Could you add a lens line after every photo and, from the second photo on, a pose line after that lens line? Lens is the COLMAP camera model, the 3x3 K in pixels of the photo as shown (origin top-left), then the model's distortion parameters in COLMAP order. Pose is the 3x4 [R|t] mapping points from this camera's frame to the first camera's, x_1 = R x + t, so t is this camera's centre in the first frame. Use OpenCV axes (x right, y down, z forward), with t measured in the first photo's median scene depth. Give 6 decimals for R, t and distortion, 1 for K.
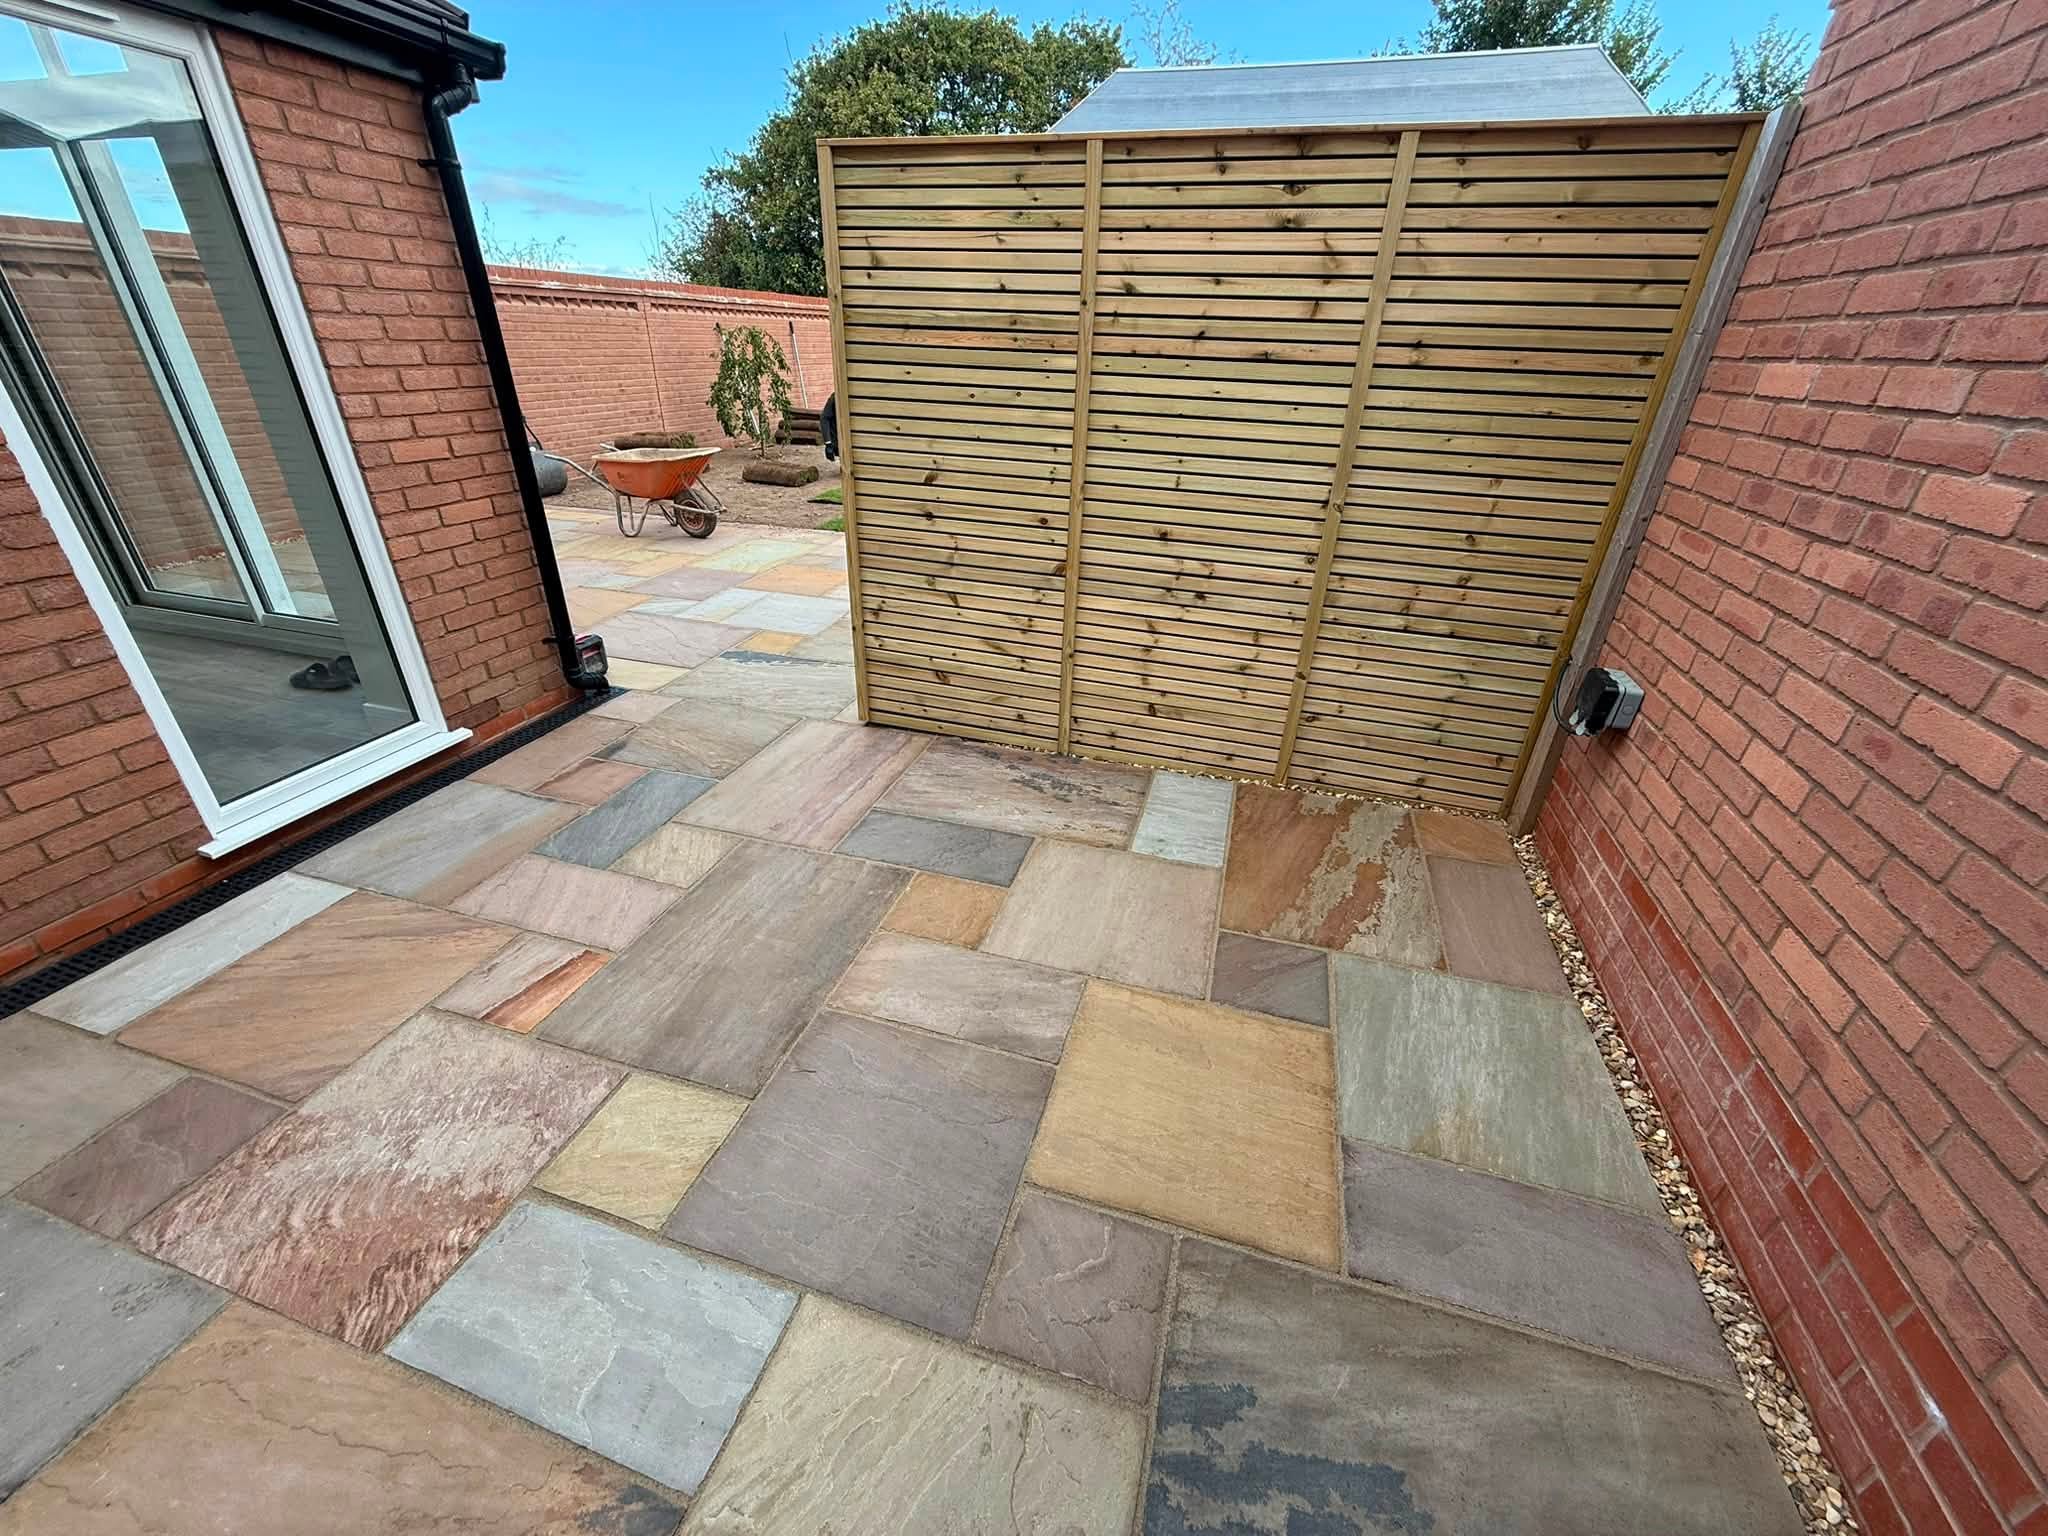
lens RADIAL K [[810.5, 0, 1024.2], [0, 810.5, 764.8], [0, 0, 1]] dist [0.000069, -0.000610]
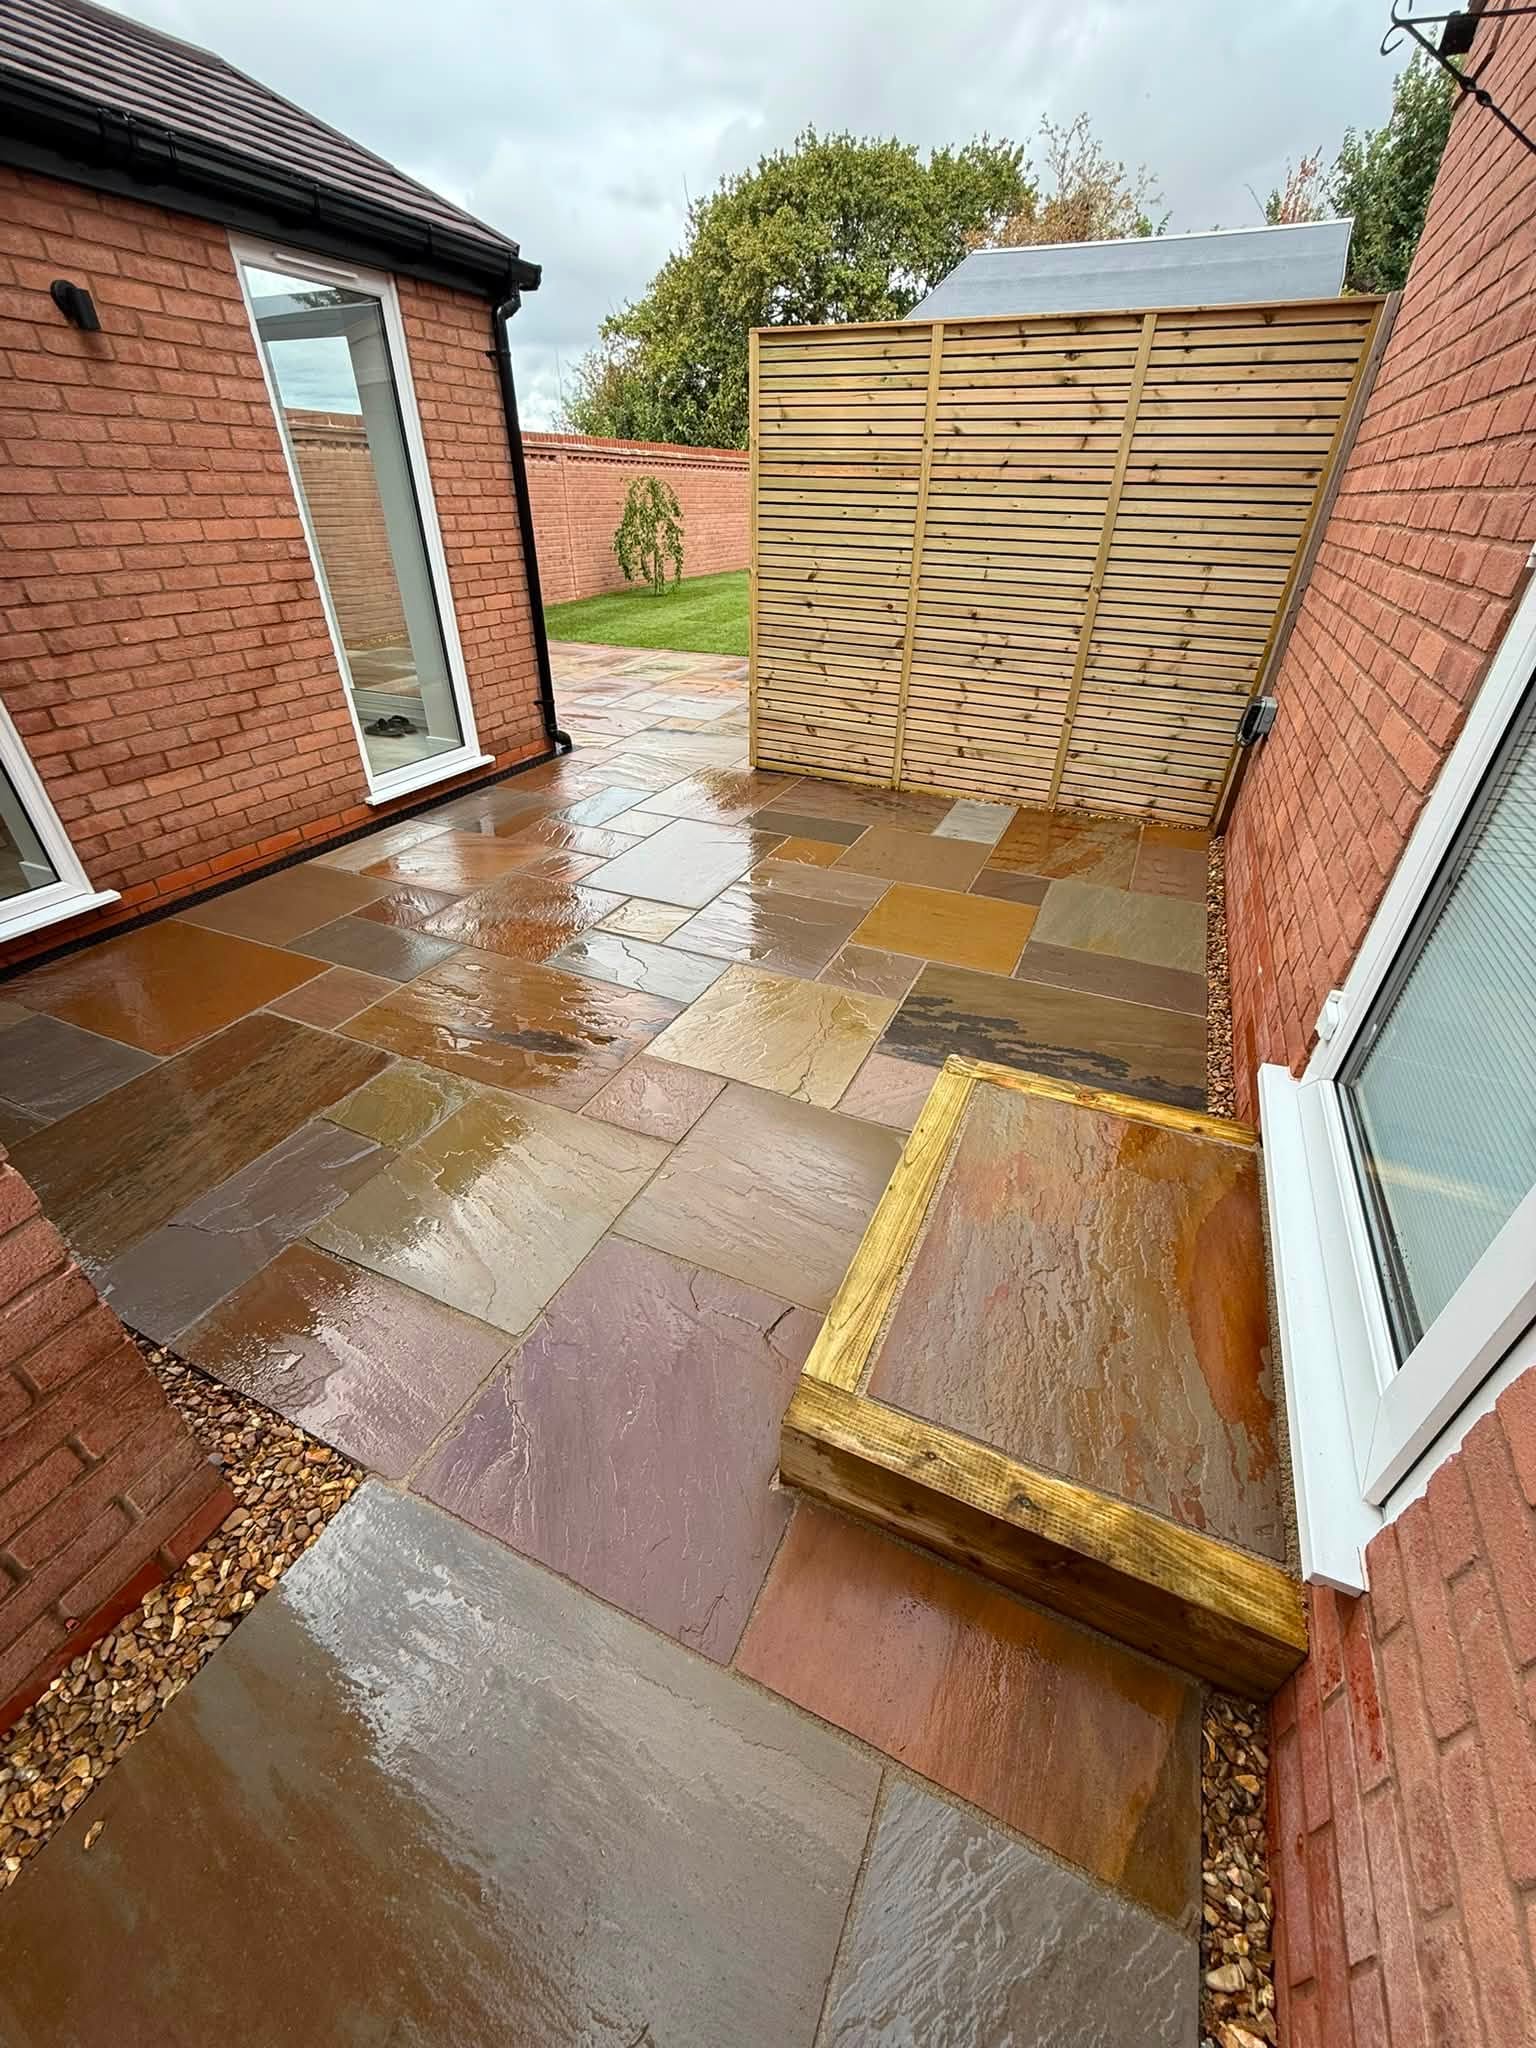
lens RADIAL K [[810.5, 0, 773.6], [0, 810.5, 1014.7], [0, 0, 1]] dist [0.000069, -0.000610]
pose [[0.990717, 0.063133, -0.120395, 0.032544], [-0.052399, 0.994532, 0.090336, 0.248391], [0.125440, -0.083189, 0.988607, -0.413424]]
